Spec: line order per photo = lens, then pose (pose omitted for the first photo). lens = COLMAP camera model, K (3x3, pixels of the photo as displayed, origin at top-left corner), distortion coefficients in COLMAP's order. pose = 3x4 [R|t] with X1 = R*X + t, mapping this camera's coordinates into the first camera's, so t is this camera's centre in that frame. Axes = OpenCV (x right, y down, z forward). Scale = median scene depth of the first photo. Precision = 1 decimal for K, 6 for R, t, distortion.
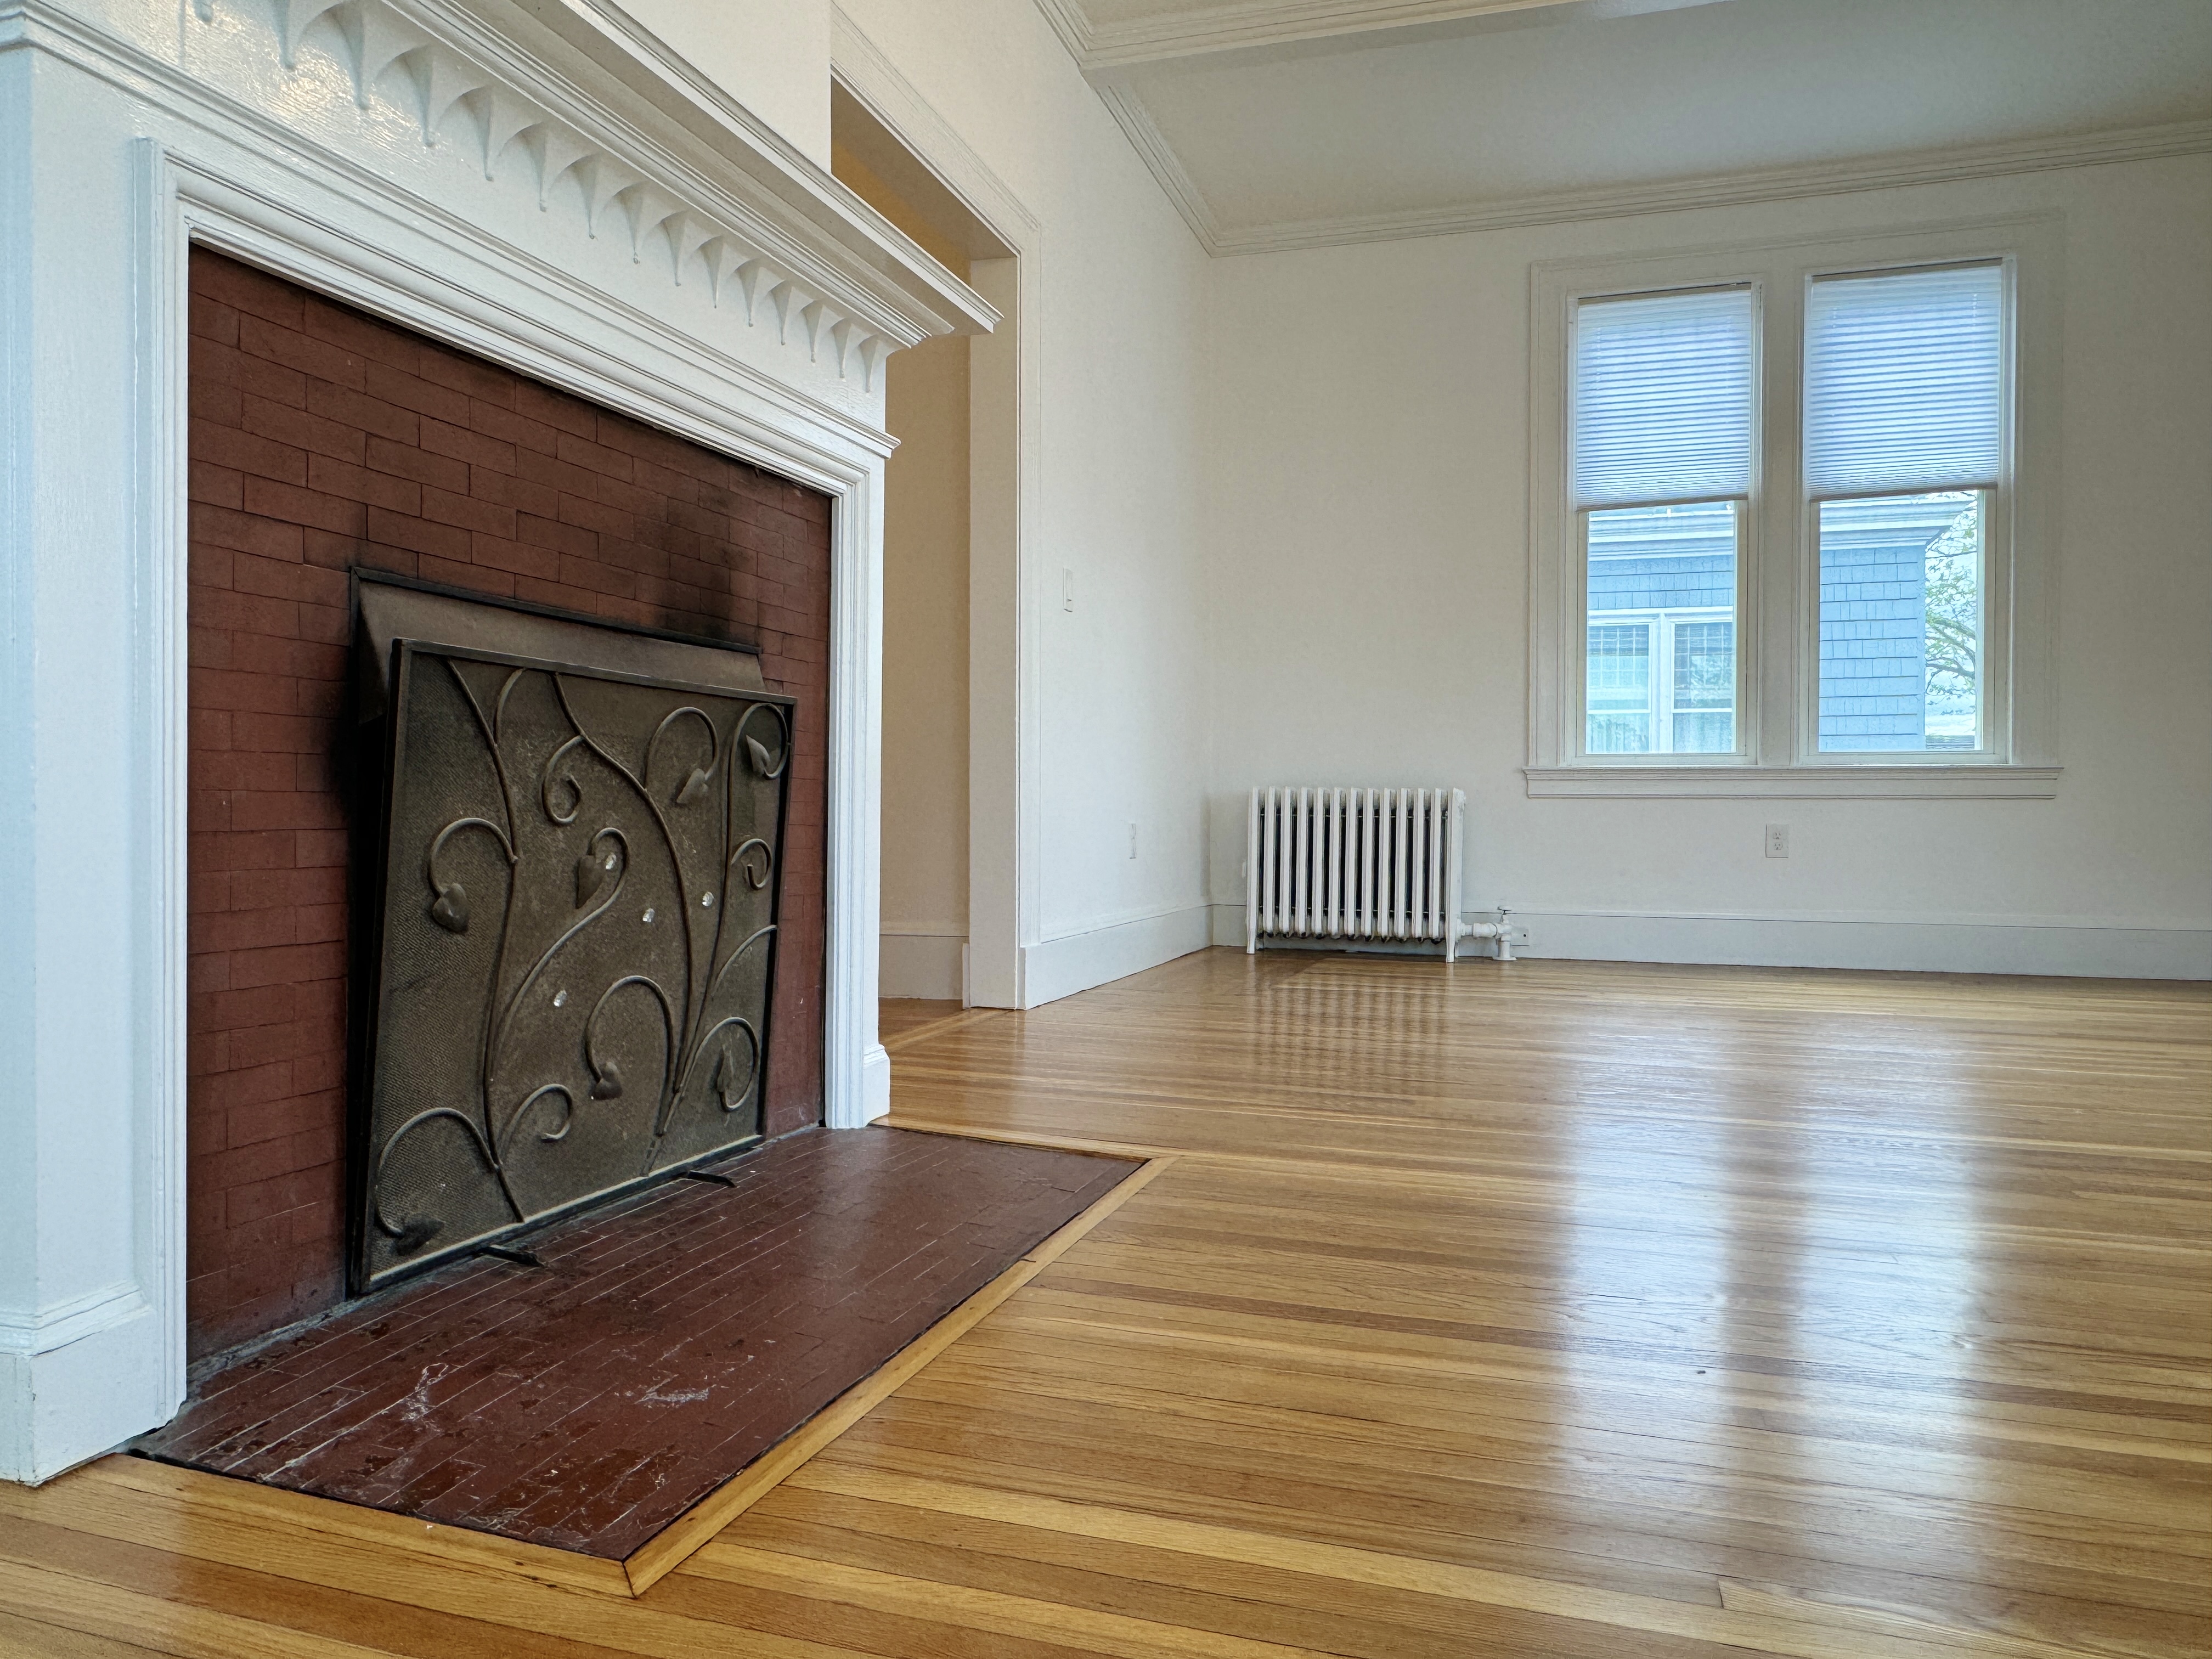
lens RADIAL K [[1495.0, 0, 1115.4], [0, 1495.0, 836.4], [0, 0, 1]] dist [-0.002457, -0.005267]
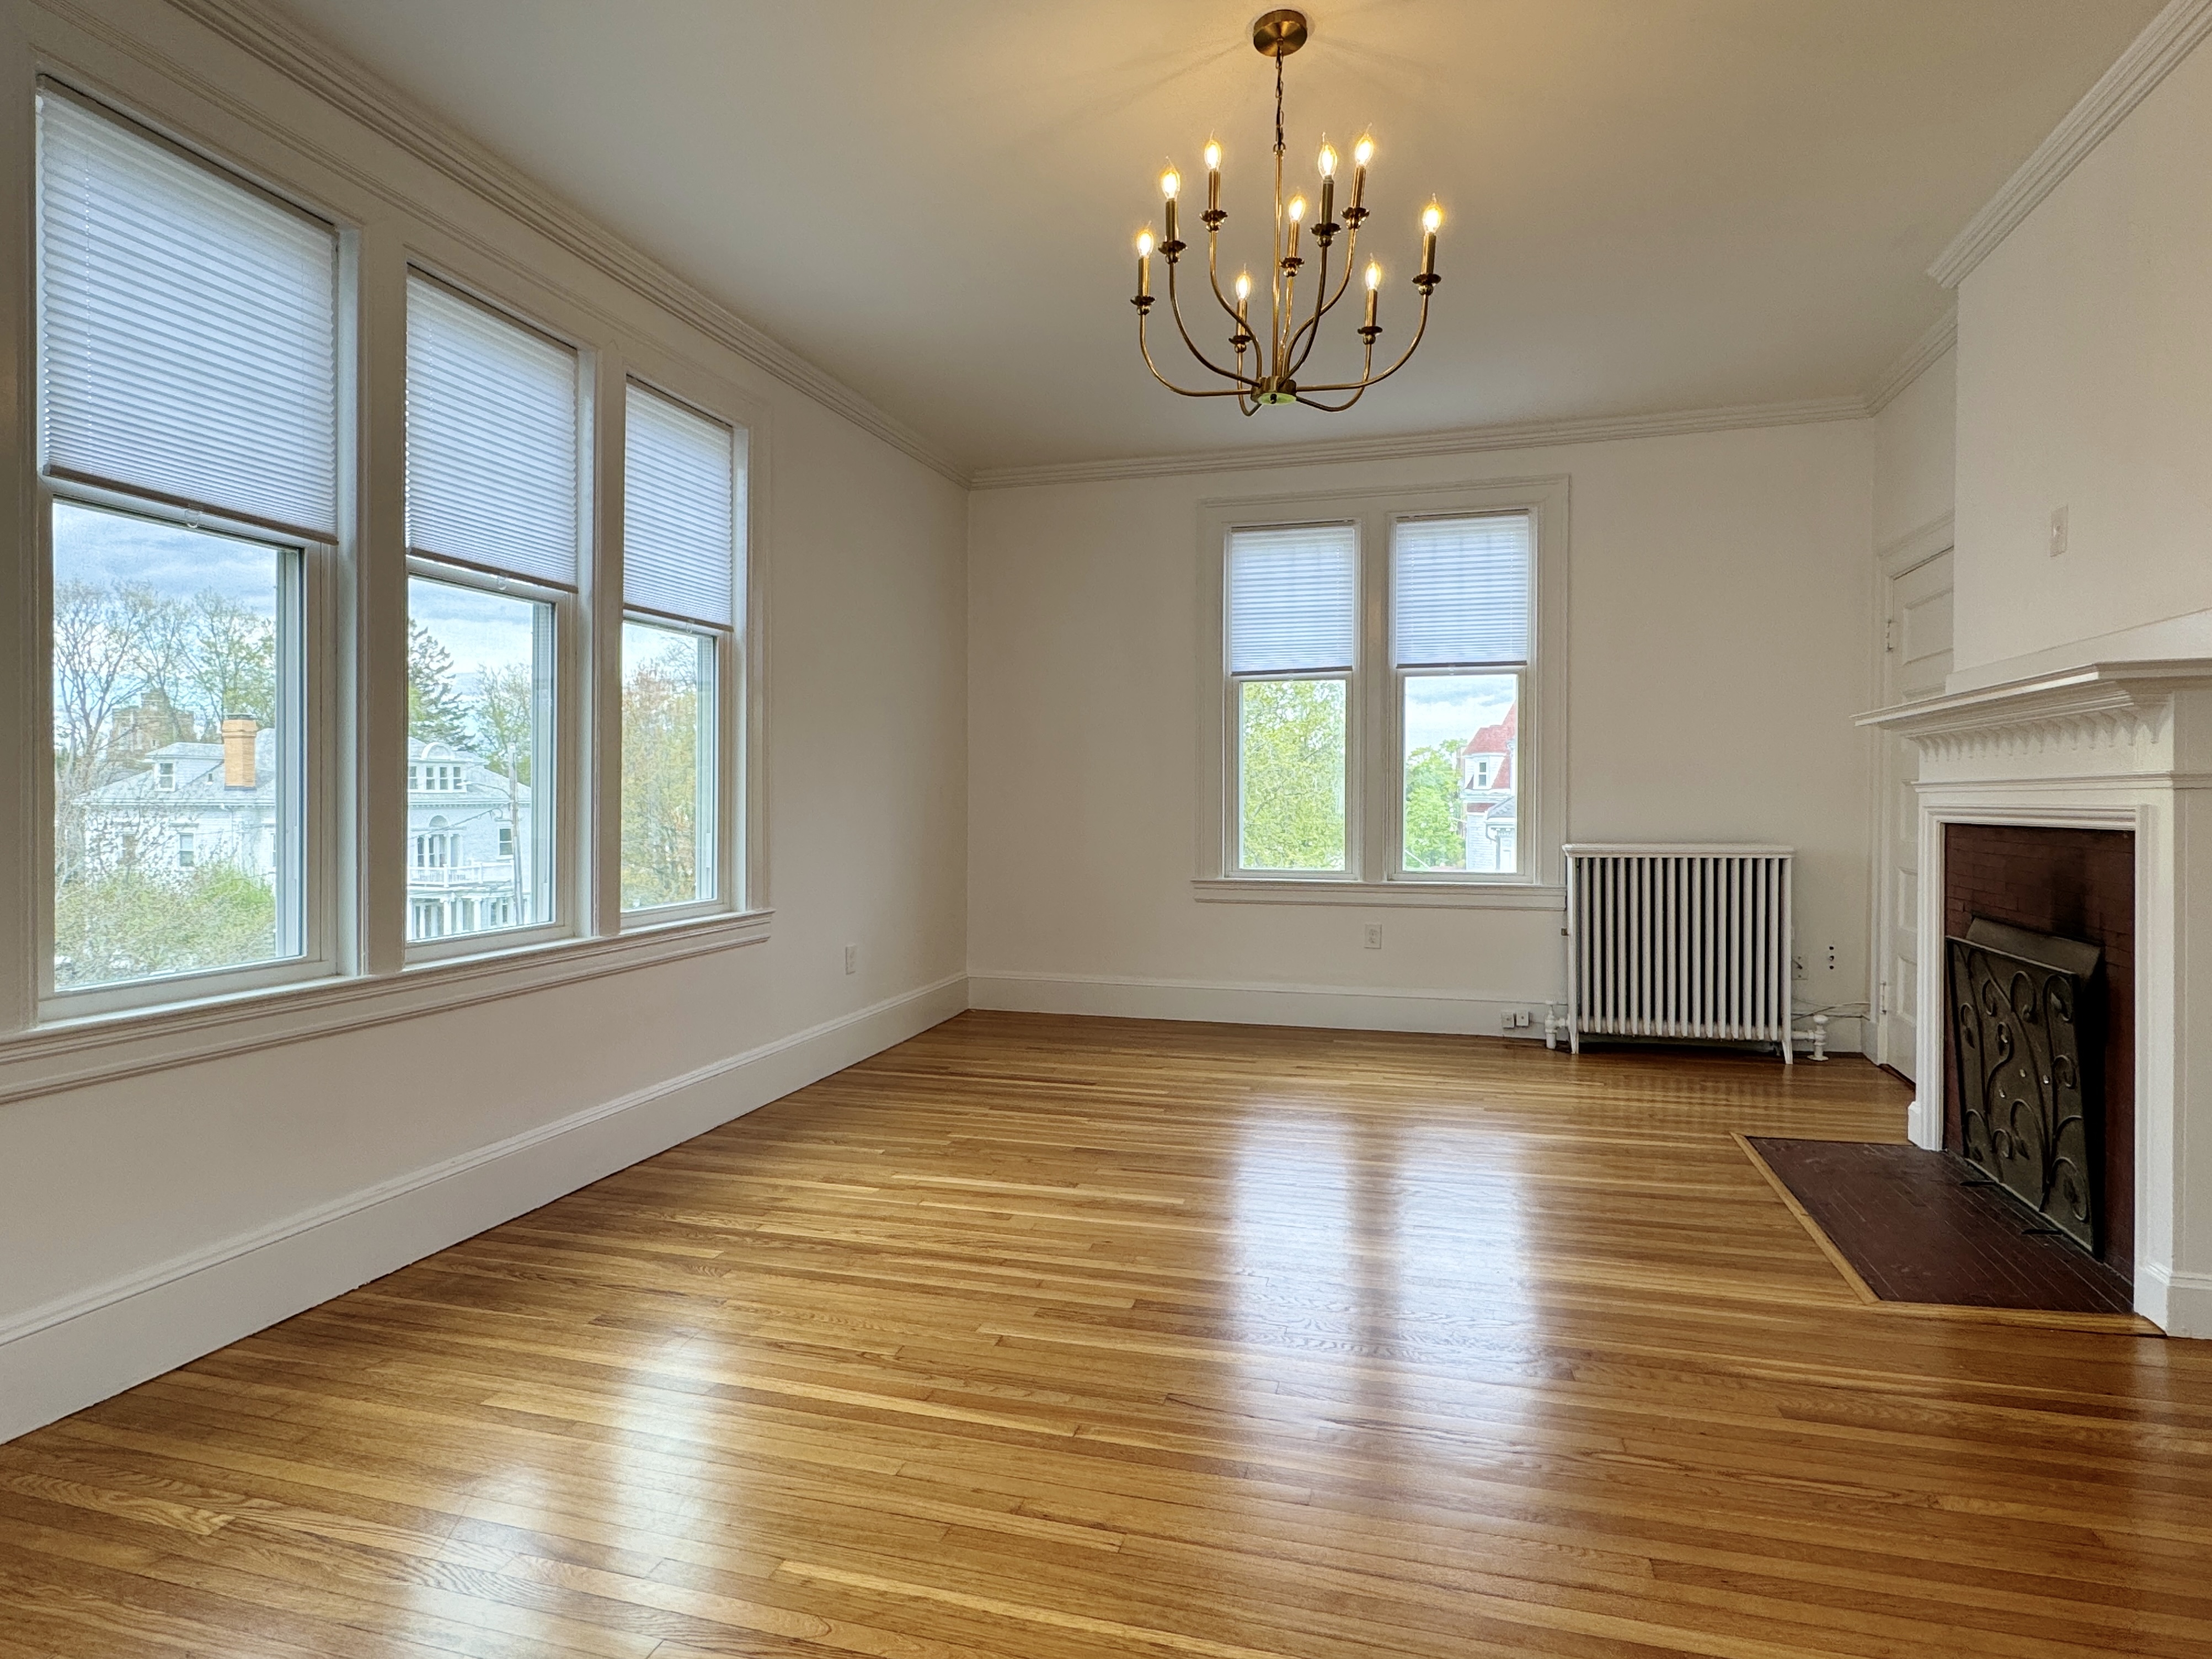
lens RADIAL K [[1180.6, 0, 1117.5], [0, 1180.6, 814.6], [0, 0, 1]] dist [-0.000506, 0.000090]
pose [[-0.999527, -0.005827, -0.030195, 1.009351], [-0.006661, 0.999596, 0.027615, -0.347669], [0.030022, 0.027803, -0.999162, 2.667454]]
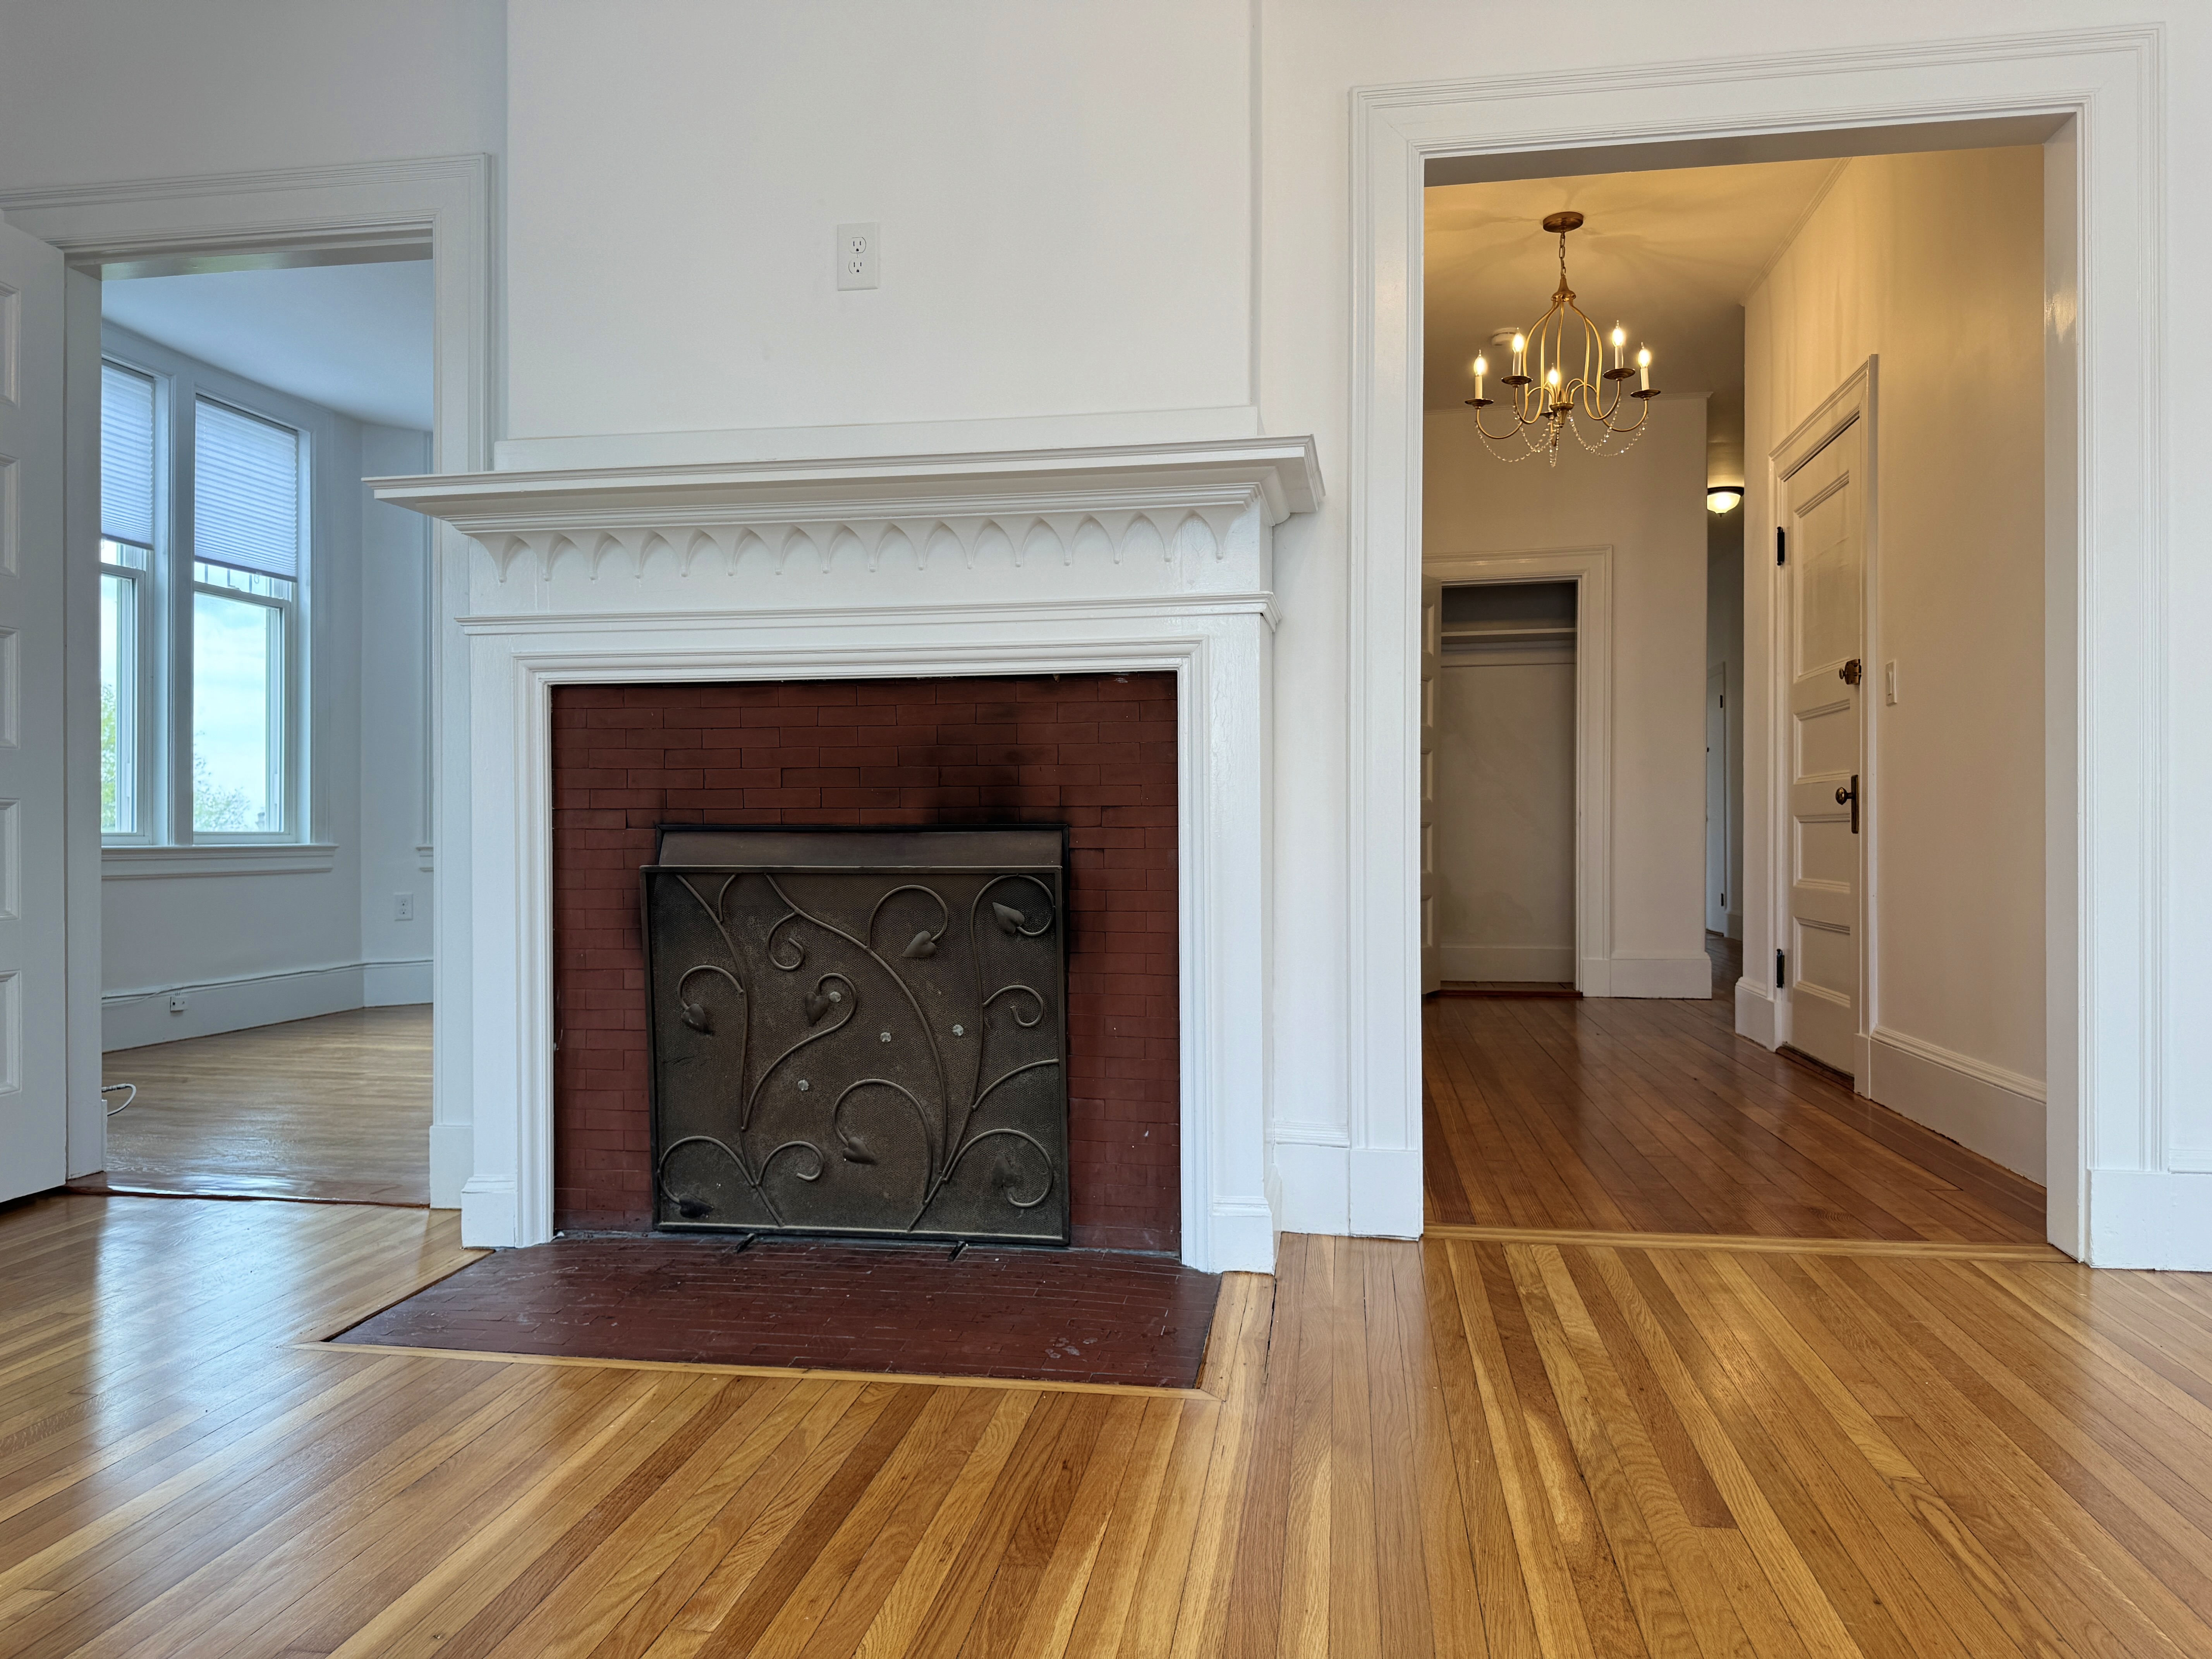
lens RADIAL K [[1541.2, 0, 1123.7], [0, 1541.2, 834.1], [0, 0, 1]] dist [0.051771, -0.004169]
pose [[0.159328, -0.012214, -0.987150, 1.178240], [-0.012997, 0.999811, -0.014469, -0.122142], [0.987140, 0.015136, 0.159139, 1.030467]]
